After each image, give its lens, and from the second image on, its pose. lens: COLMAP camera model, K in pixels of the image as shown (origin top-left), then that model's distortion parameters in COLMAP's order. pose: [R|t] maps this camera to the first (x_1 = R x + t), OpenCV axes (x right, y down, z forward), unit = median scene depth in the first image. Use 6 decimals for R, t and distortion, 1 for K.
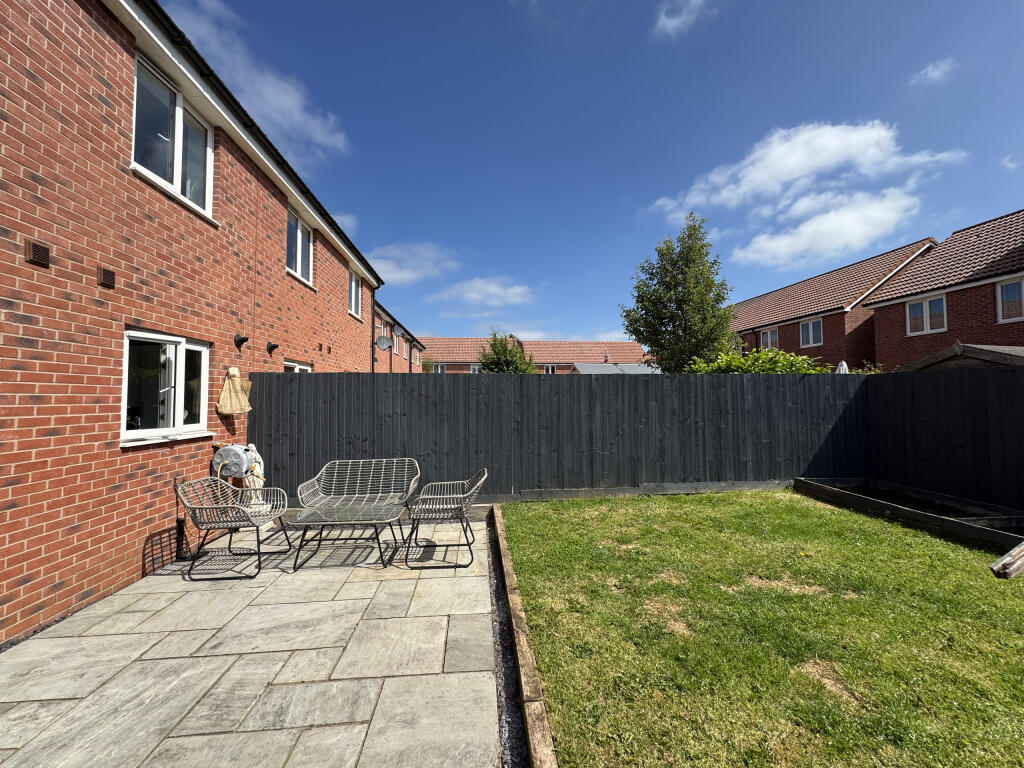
lens RADIAL K [[409.1, 0, 512.6], [0, 409.1, 382.9], [0, 0, 1]] dist [-0.001282, 0.000338]
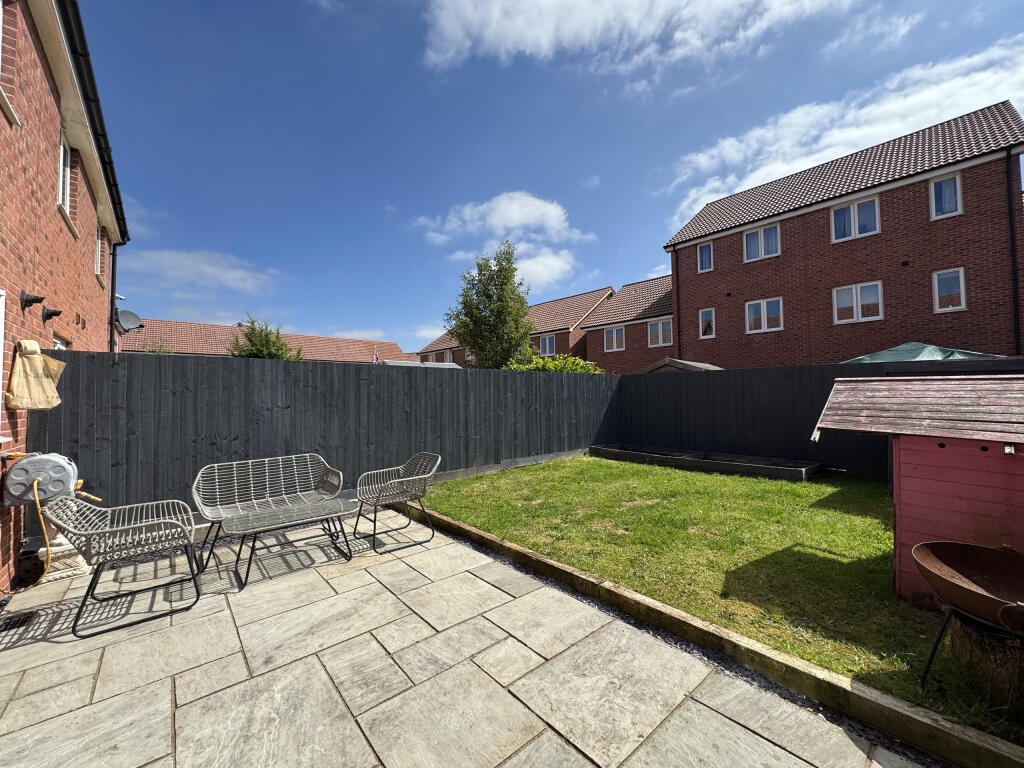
lens RADIAL K [[409.1, 0, 514.5], [0, 409.1, 384.0], [0, 0, 1]] dist [-0.001282, 0.000338]
pose [[0.811162, 0.011663, 0.584706, -0.382755], [-0.011144, 0.999928, -0.004485, 0.025725], [-0.584716, -0.002878, 0.811233, -0.003387]]
